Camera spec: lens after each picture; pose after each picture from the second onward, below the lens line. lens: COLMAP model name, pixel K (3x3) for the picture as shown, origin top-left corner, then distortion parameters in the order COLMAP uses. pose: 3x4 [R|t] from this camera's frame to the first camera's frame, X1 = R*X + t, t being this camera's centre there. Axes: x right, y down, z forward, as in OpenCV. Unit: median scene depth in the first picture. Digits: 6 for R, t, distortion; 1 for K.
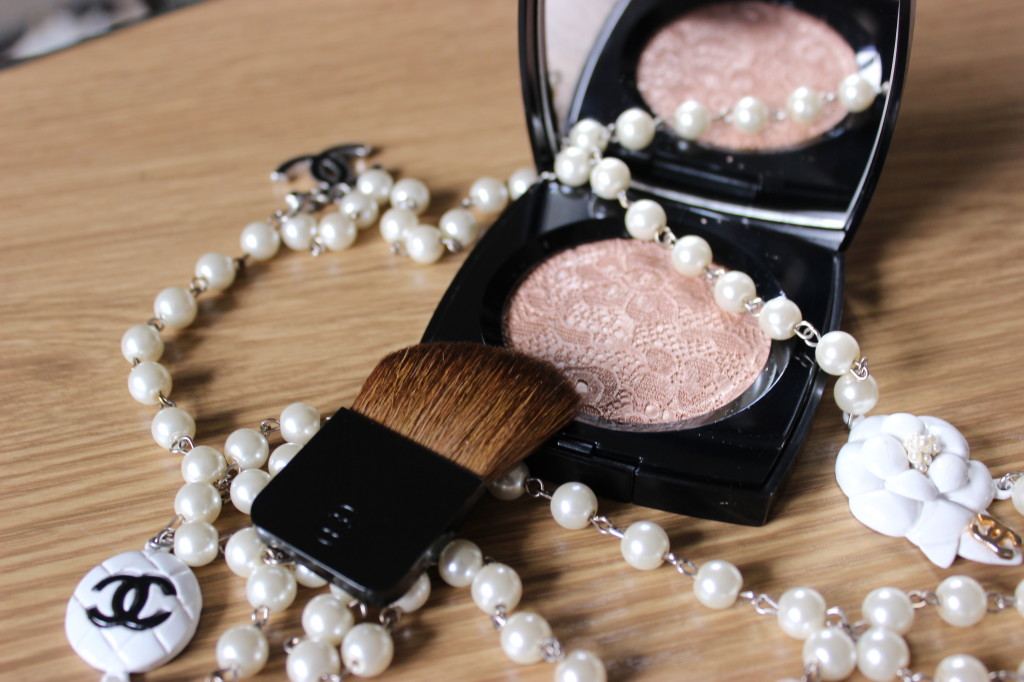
lens RADIAL K [[1194.7, 0, 512.8], [0, 1194.7, 338.4], [0, 0, 1]] dist [-0.086585, 0.000000]
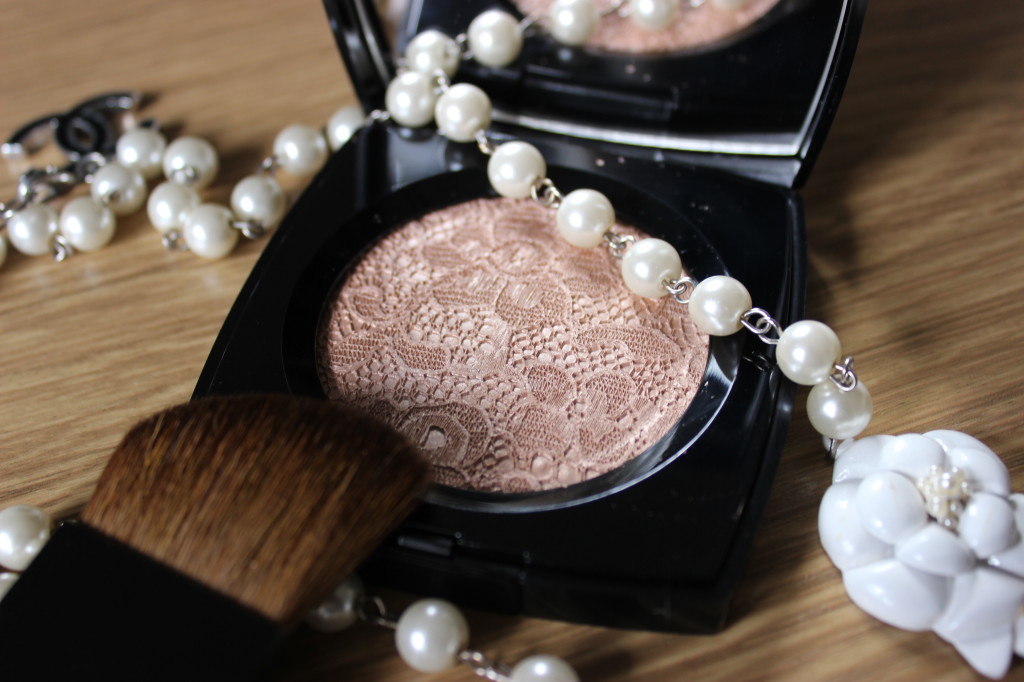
lens RADIAL K [[1194.7, 0, 511.0], [0, 1194.7, 341.8], [0, 0, 1]] dist [-0.086585, 0.000000]
pose [[0.994139, -0.097769, 0.046144, 0.068664], [0.093540, 0.991869, 0.086292, -0.062225], [-0.054206, -0.081470, 0.995201, 0.309234]]
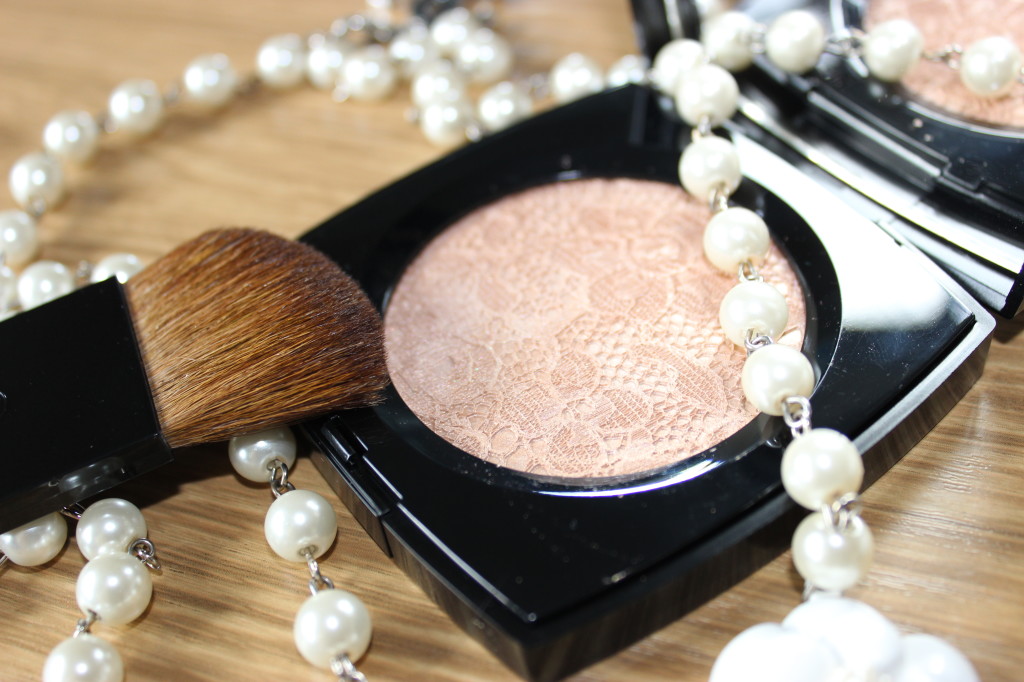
lens RADIAL K [[1194.7, 0, 518.3], [0, 1194.7, 338.8], [0, 0, 1]] dist [-0.086585, 0.000000]
pose [[0.836646, 0.338614, -0.430539, 0.342592], [-0.309349, 0.940770, 0.138762, -0.072284], [0.452025, 0.017093, 0.891841, 0.402412]]
